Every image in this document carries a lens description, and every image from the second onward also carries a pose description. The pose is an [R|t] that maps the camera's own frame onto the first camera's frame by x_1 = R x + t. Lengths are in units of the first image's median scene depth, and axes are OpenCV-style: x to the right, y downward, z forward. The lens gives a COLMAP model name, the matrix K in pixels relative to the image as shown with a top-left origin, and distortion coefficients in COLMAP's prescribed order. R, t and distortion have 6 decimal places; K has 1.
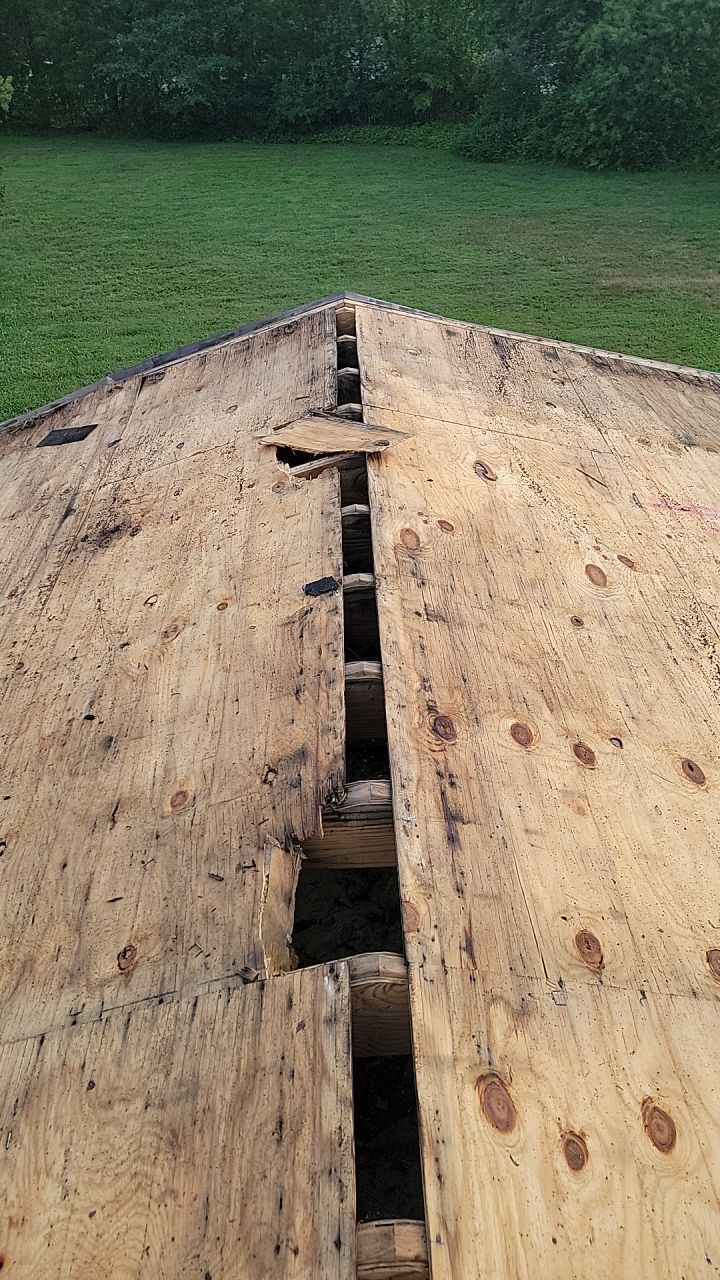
lens RADIAL K [[883.8, 0, 354.7], [0, 883.8, 648.8], [0, 0, 1]] dist [0.101170, -0.084370]
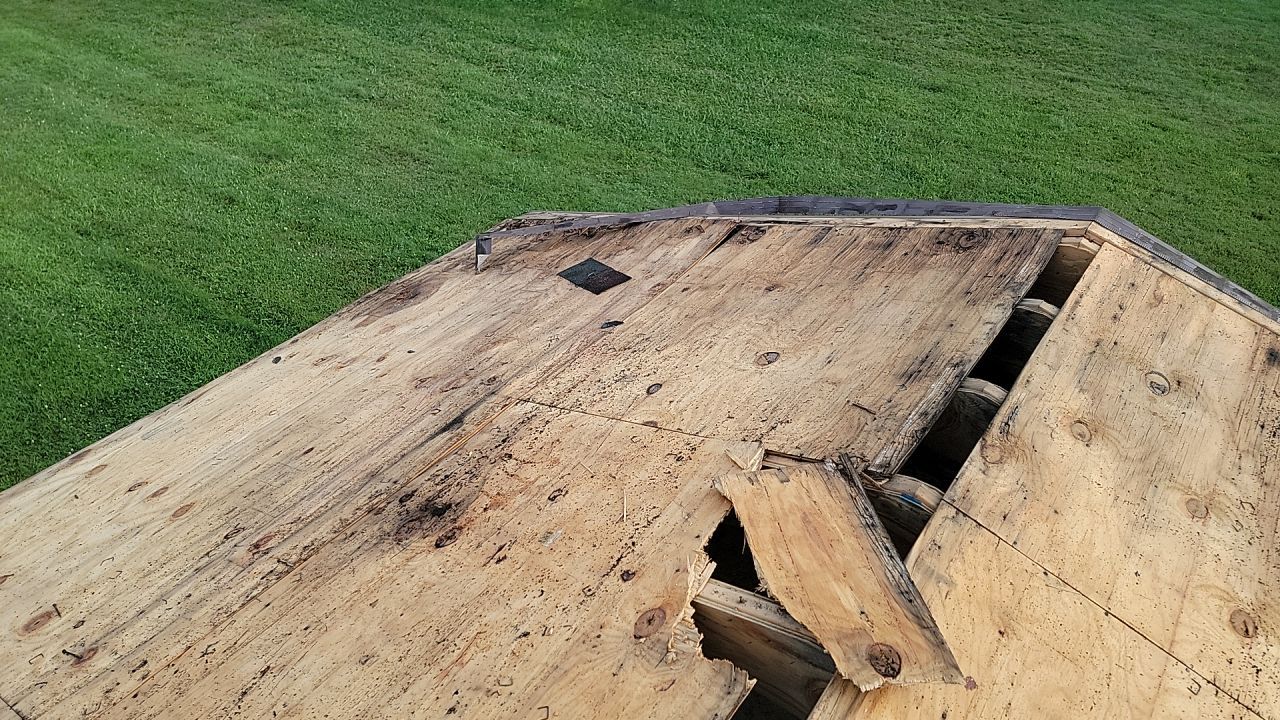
lens RADIAL K [[883.8, 0, 632.0], [0, 883.8, 361.7], [0, 0, 1]] dist [0.101170, -0.084370]
pose [[0.795036, 0.408138, -0.448711, 0.053439], [-0.407229, 0.907406, 0.103822, -0.276381], [0.449536, 0.100186, 0.887626, 0.412024]]
